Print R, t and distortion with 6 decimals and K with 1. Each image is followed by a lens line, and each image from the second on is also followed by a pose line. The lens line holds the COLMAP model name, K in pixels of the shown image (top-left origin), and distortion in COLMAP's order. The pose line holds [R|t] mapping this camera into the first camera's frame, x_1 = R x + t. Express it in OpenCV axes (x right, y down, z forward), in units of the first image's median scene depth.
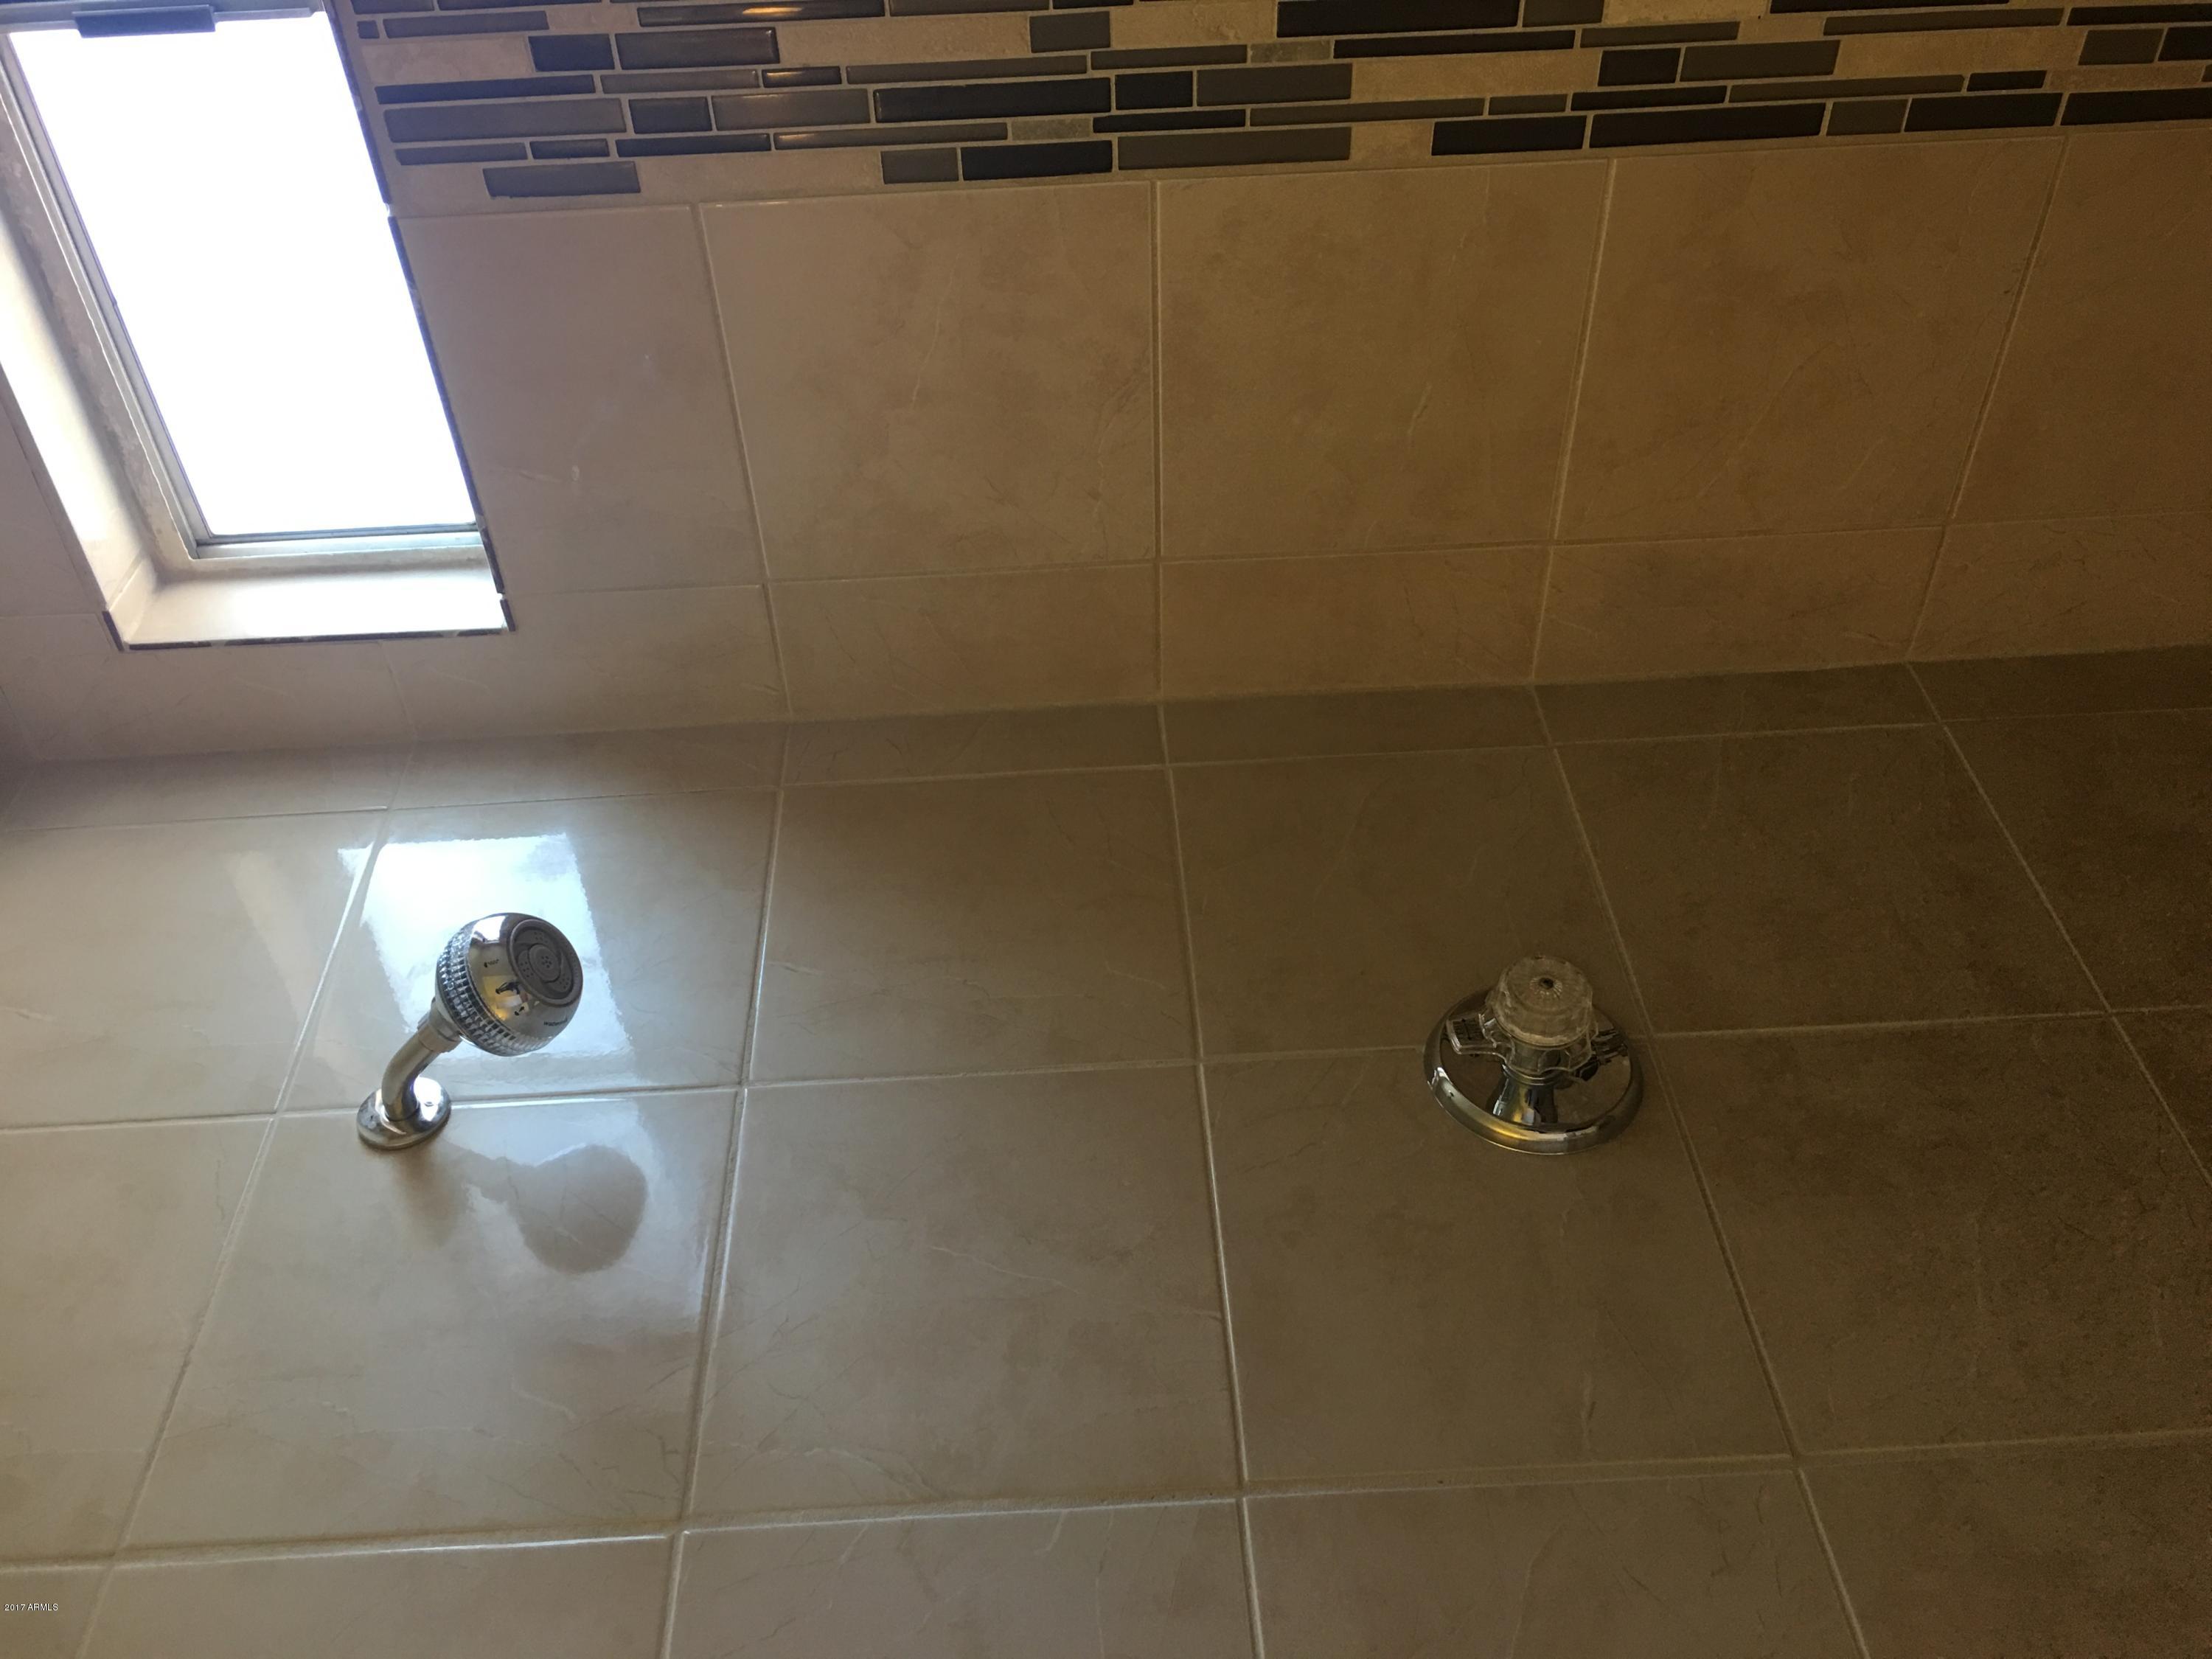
lens RADIAL K [[1886.9, 0, 1114.8], [0, 1886.9, 815.5], [0, 0, 1]] dist [0.081882, -0.122684]
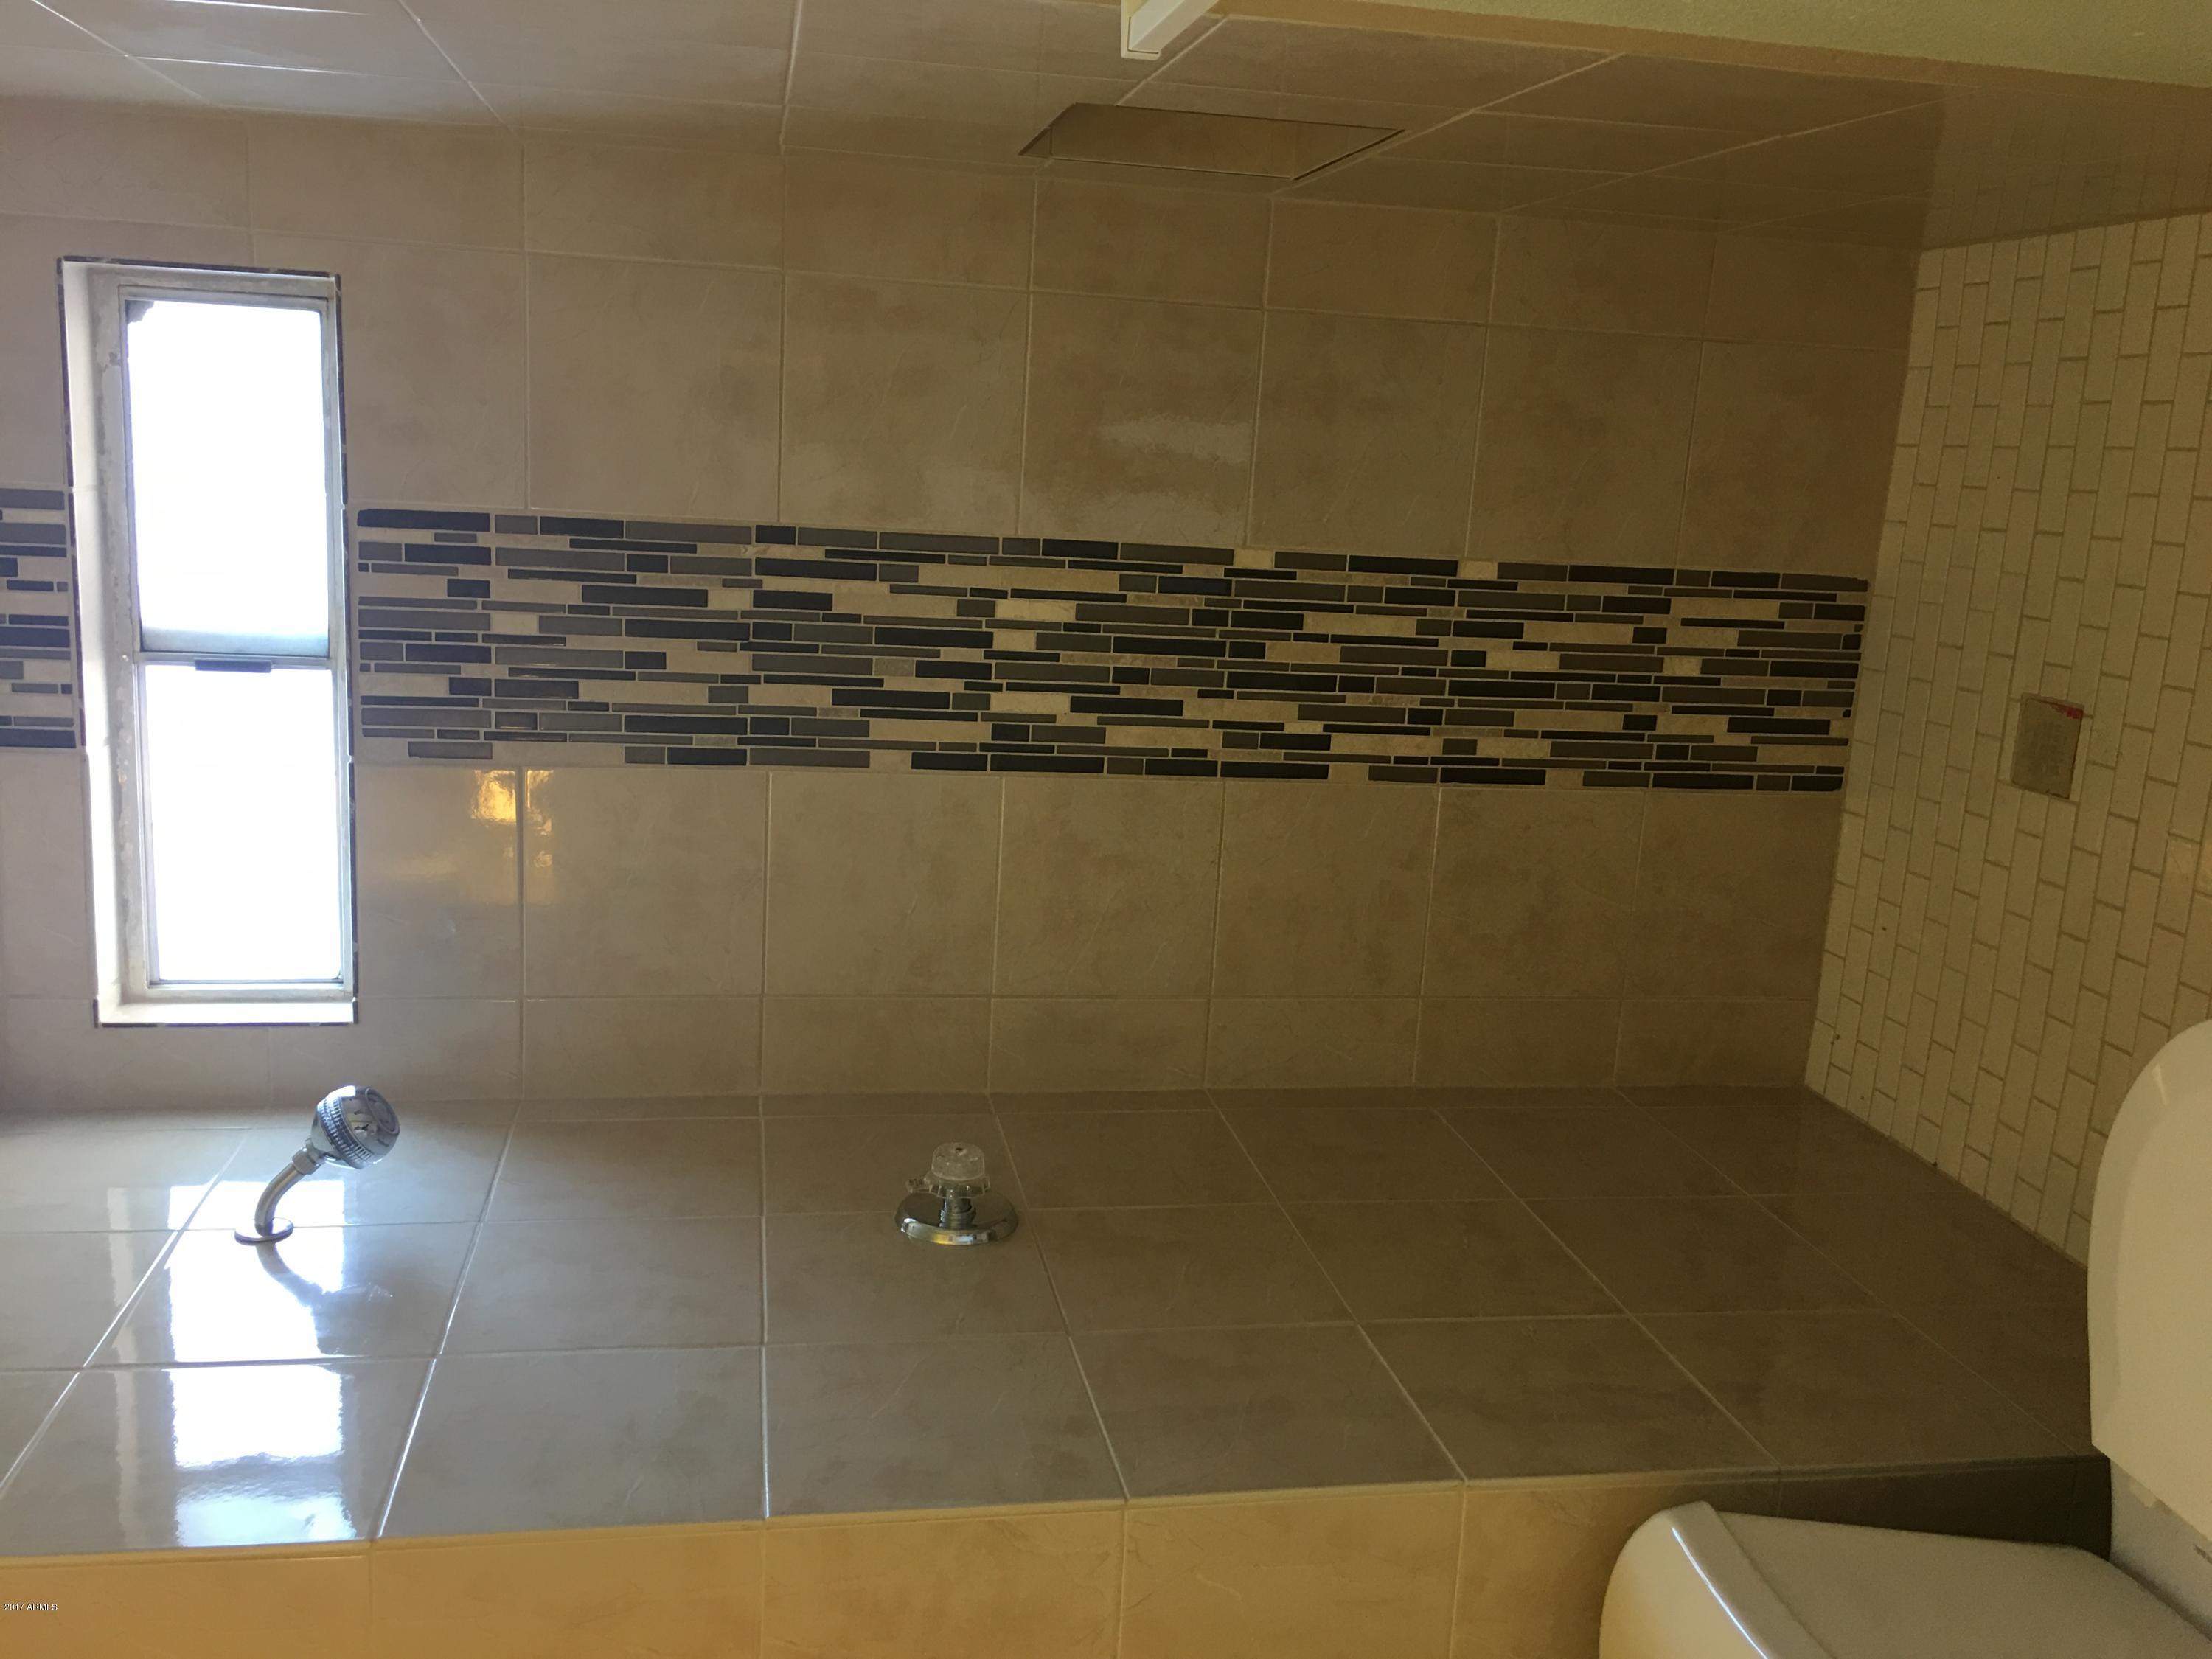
lens RADIAL K [[1886.9, 0, 1105.7], [0, 1886.9, 842.0], [0, 0, 1]] dist [0.081882, -0.122684]
pose [[0.987116, 0.055050, 0.150237, 0.075829], [0.025337, 0.873324, -0.486481, 0.690332], [-0.157986, 0.484020, 0.860677, -0.695471]]
